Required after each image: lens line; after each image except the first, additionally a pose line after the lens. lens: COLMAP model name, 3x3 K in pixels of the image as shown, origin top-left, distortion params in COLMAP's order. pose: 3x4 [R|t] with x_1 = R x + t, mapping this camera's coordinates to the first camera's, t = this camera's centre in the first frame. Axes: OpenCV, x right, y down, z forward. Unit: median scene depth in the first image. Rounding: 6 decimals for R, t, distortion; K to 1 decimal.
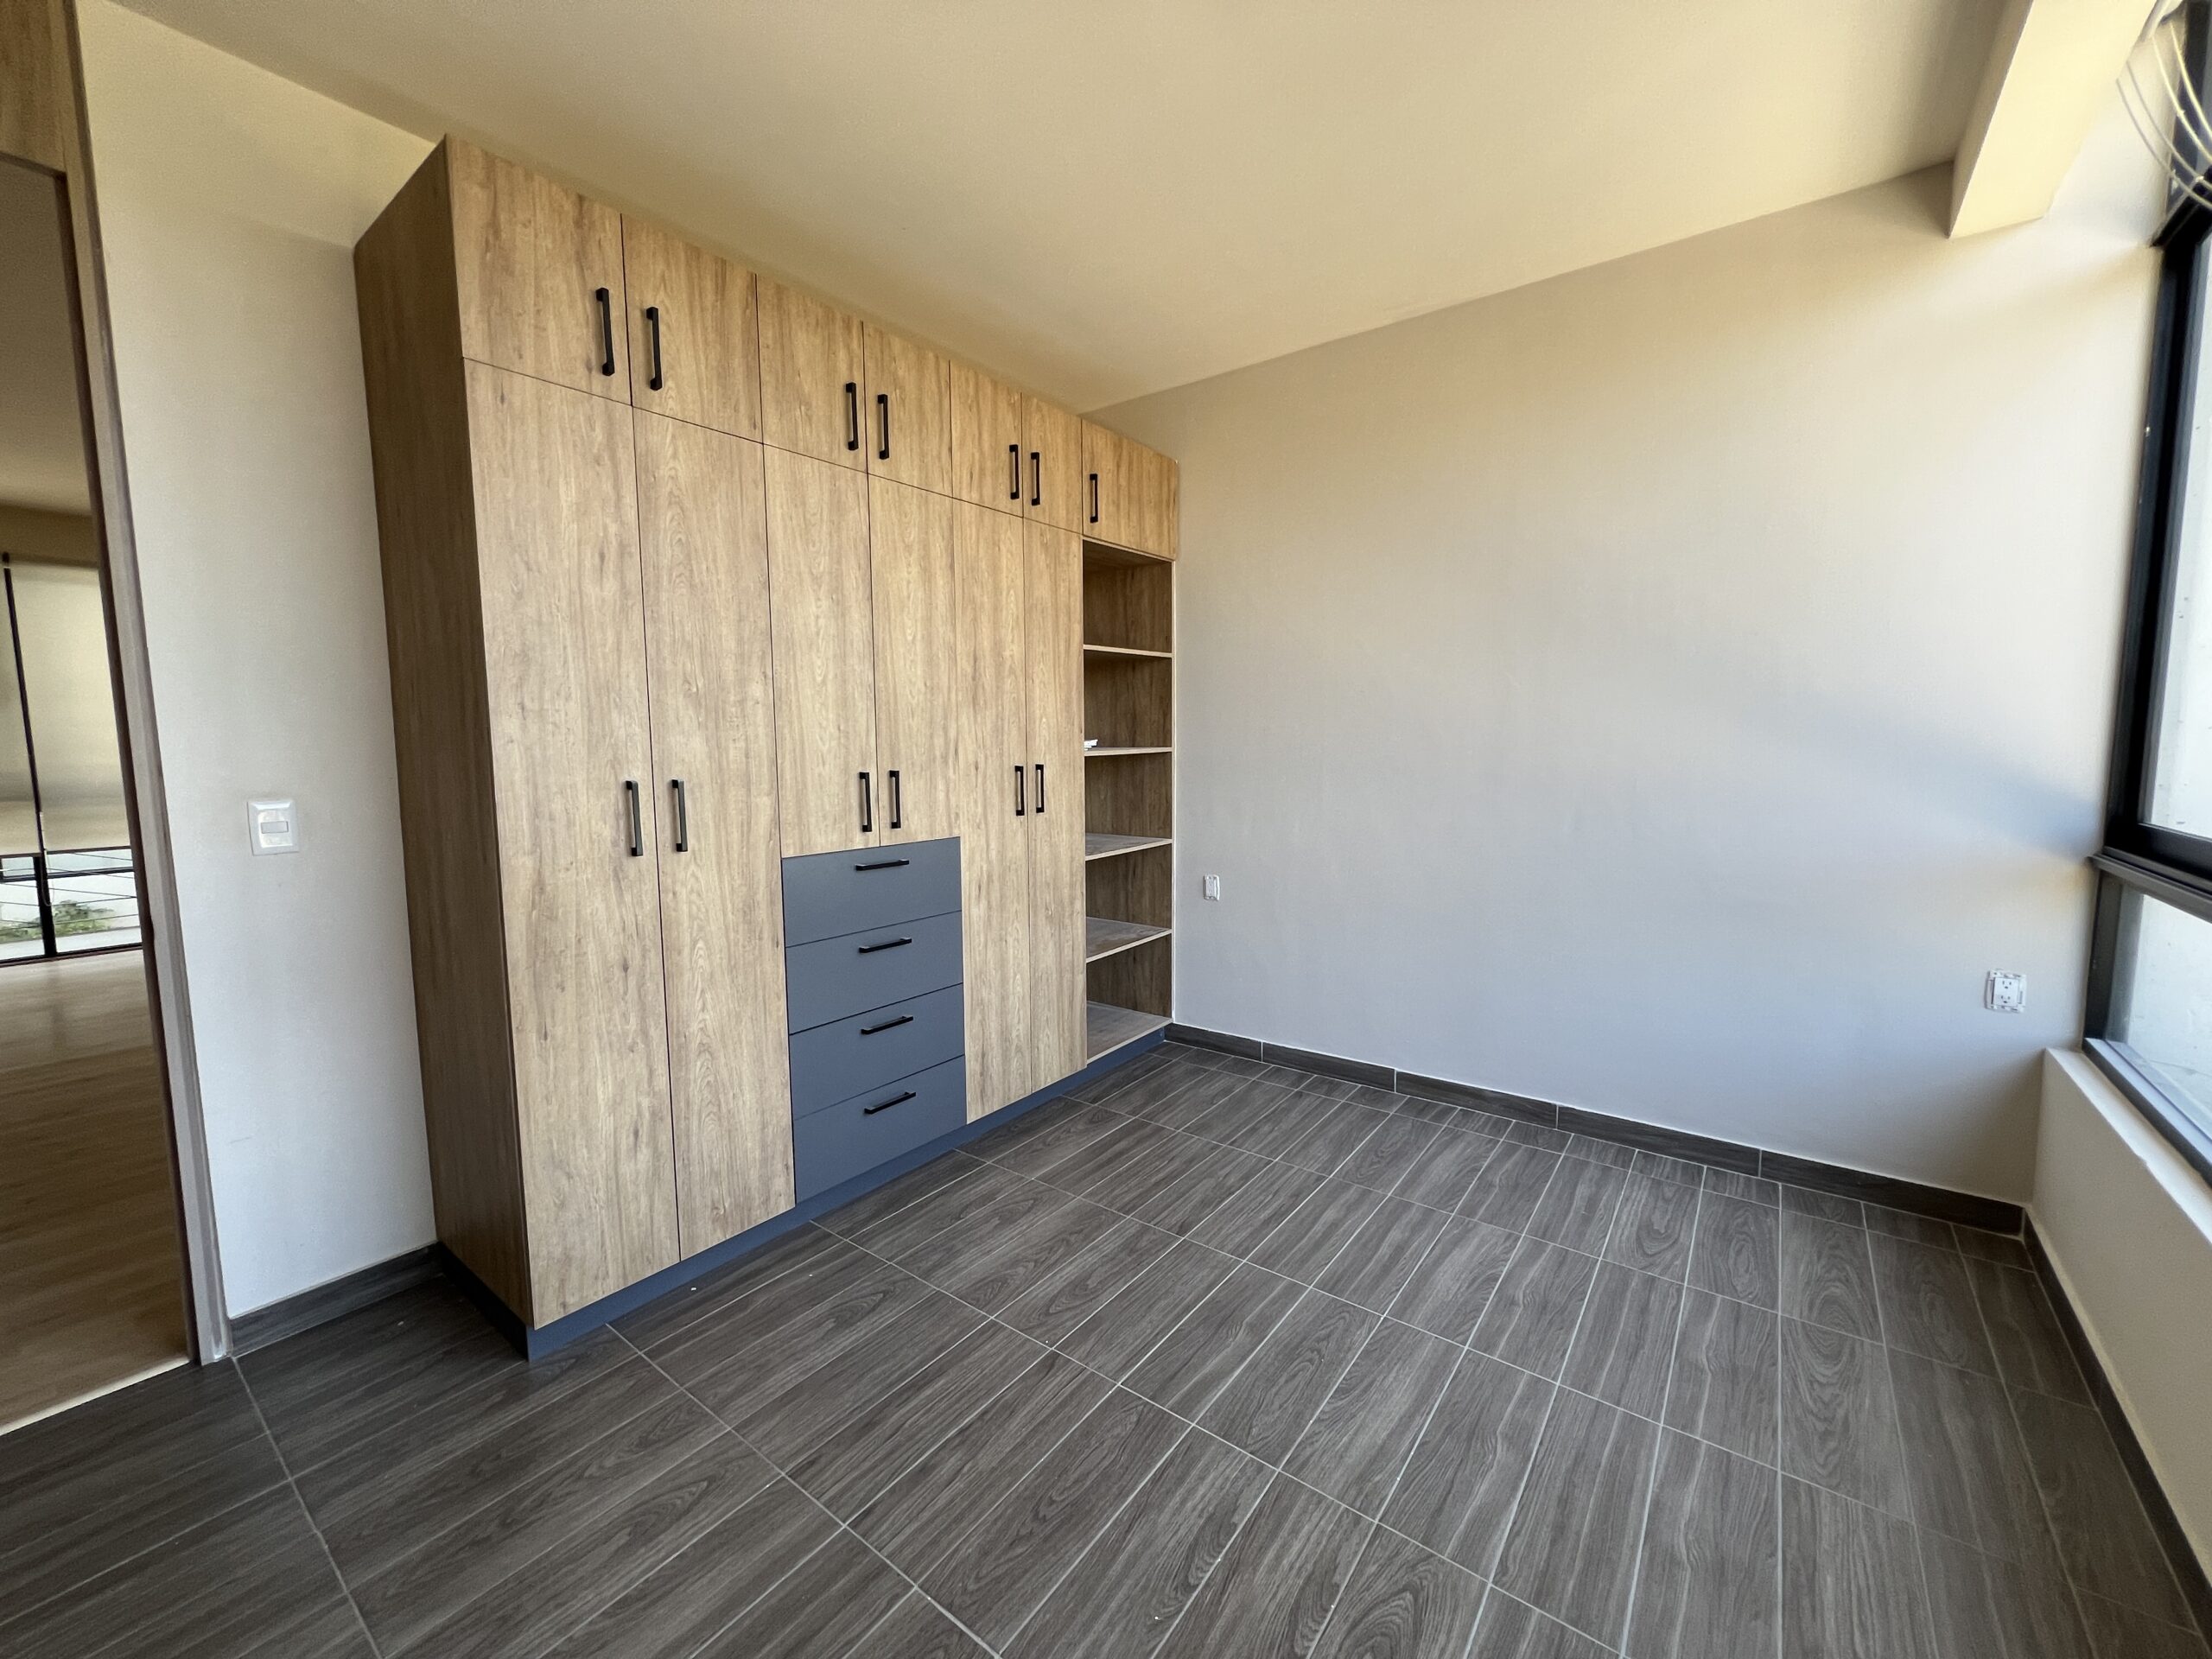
lens RADIAL K [[882.4, 0, 1103.3], [0, 882.4, 820.4], [0, 0, 1]] dist [-0.003599, 0.001149]
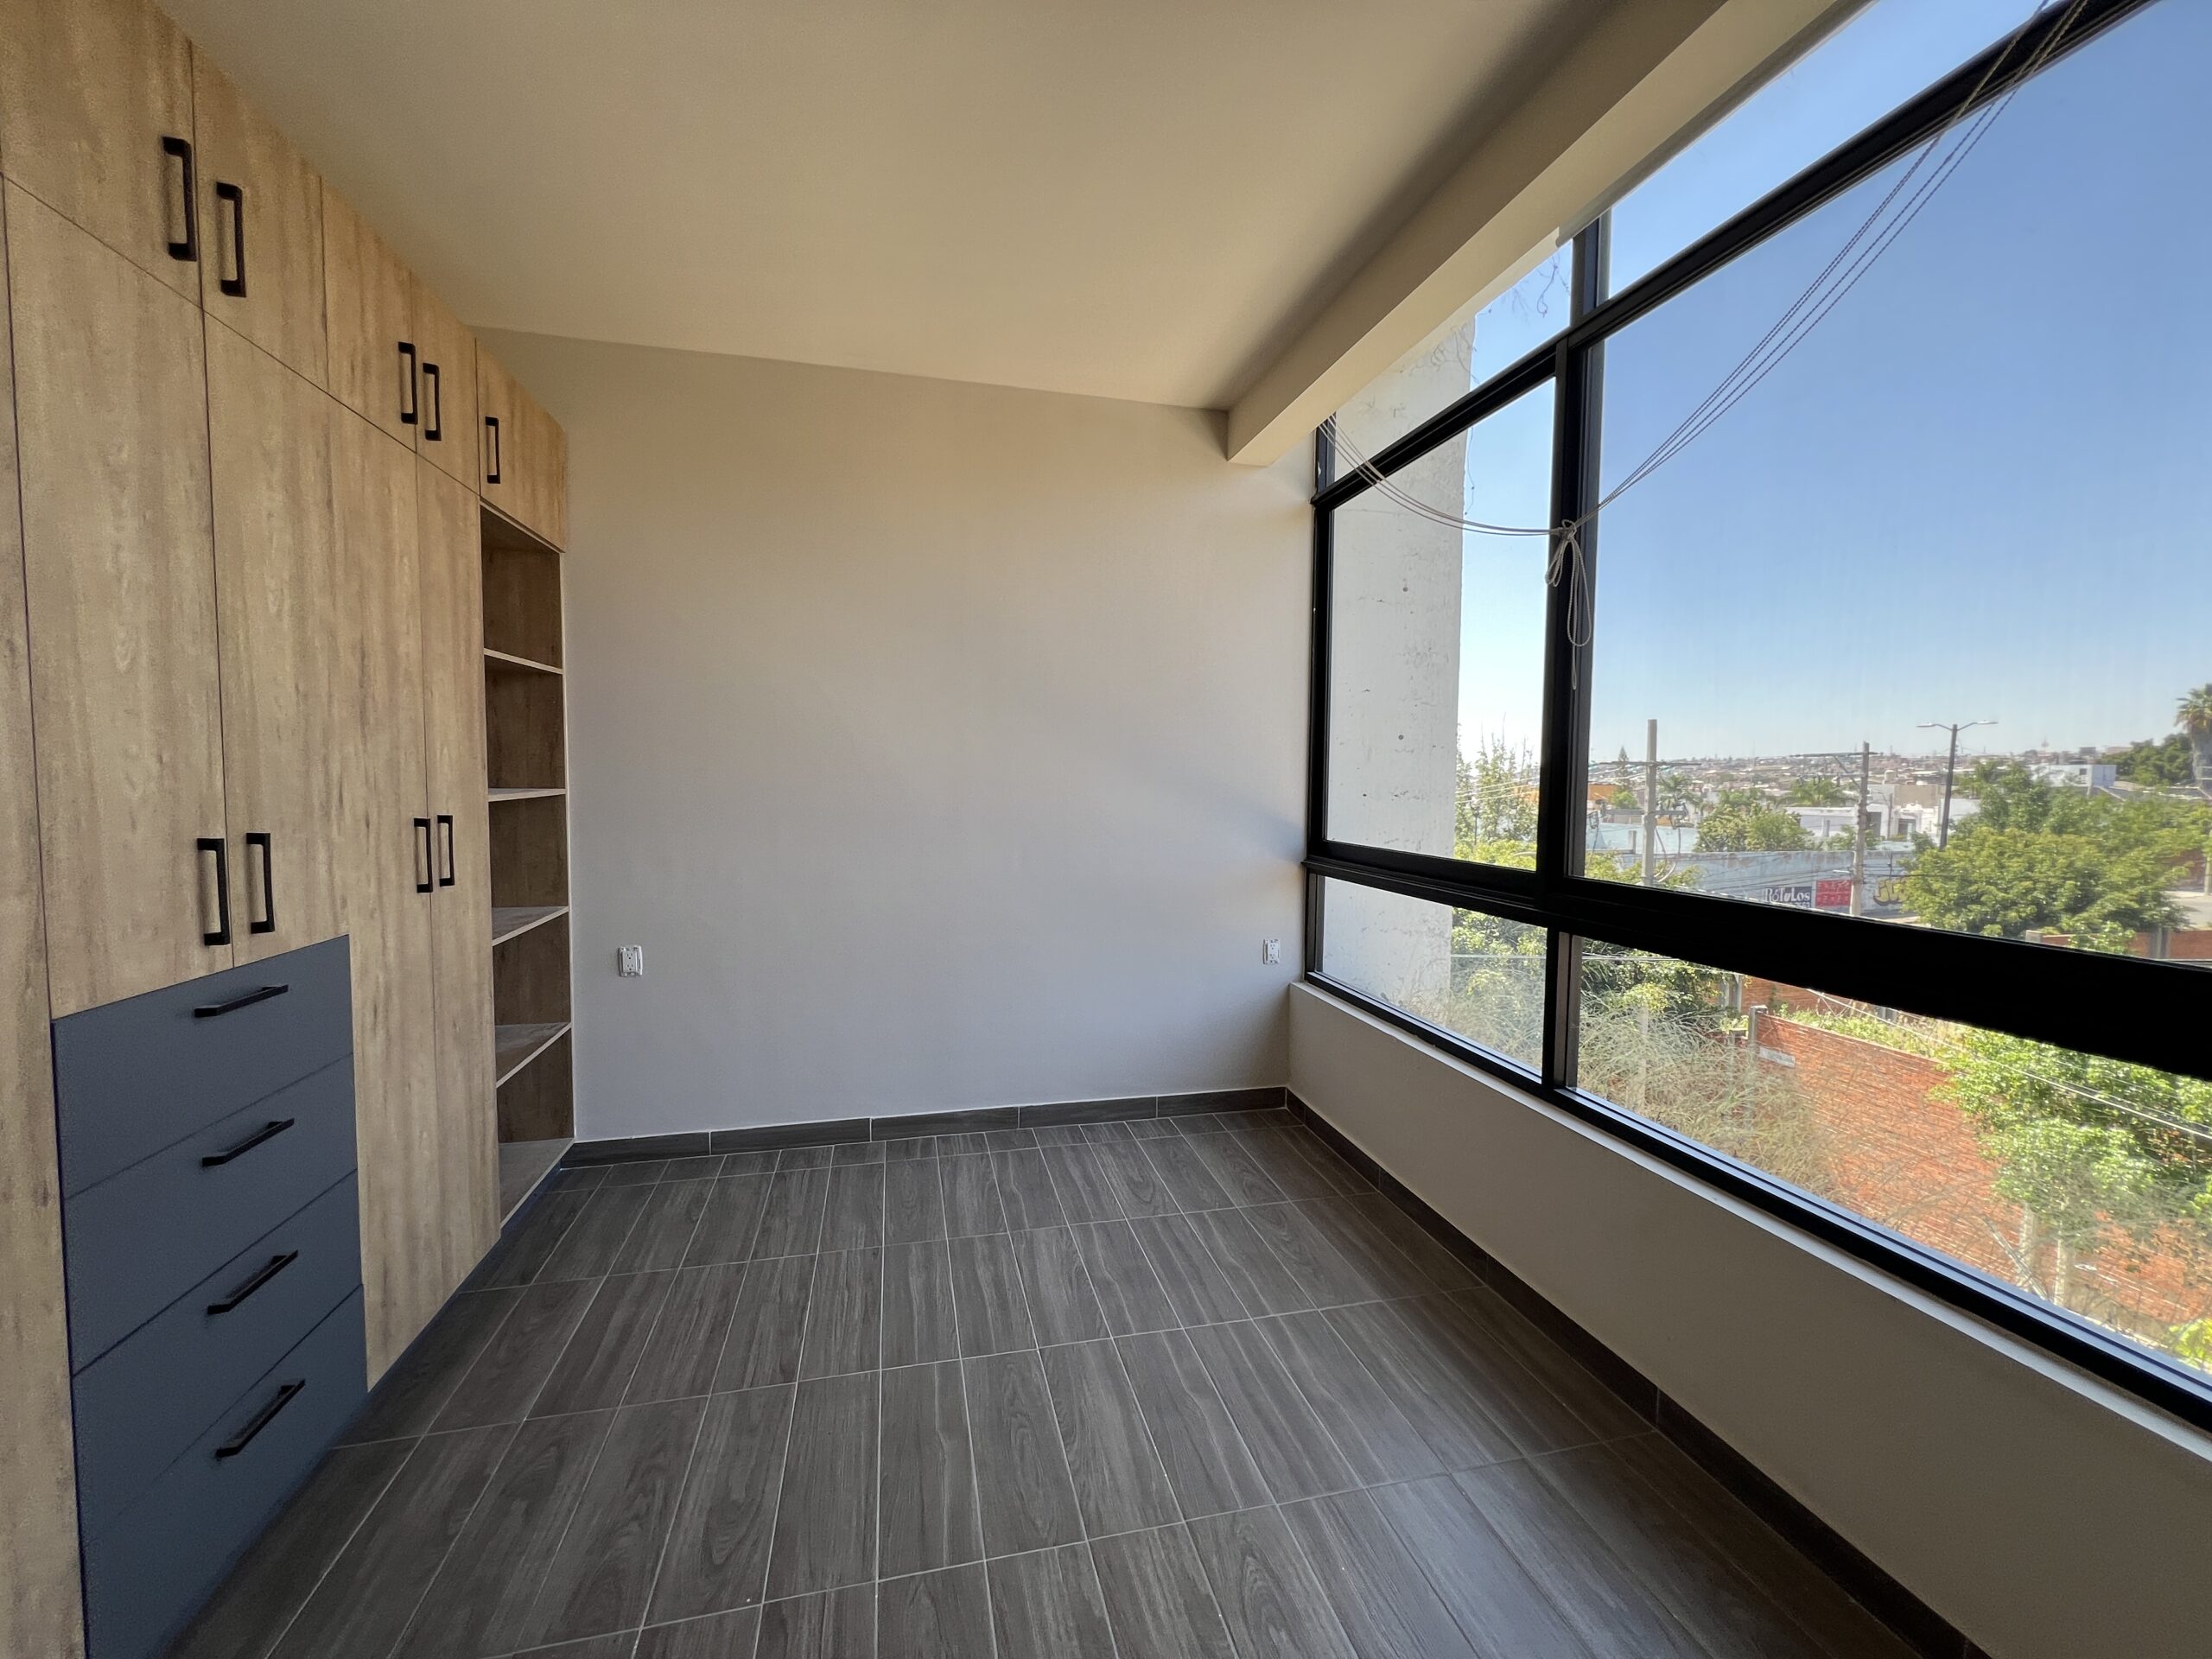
lens RADIAL K [[882.4, 0, 1098.3], [0, 882.4, 820.2], [0, 0, 1]] dist [-0.003599, 0.001149]
pose [[0.636678, -0.022563, 0.770799, -0.340203], [0.053100, 0.998482, -0.014633, -0.028042], [-0.769299, 0.050246, 0.636910, 0.213471]]
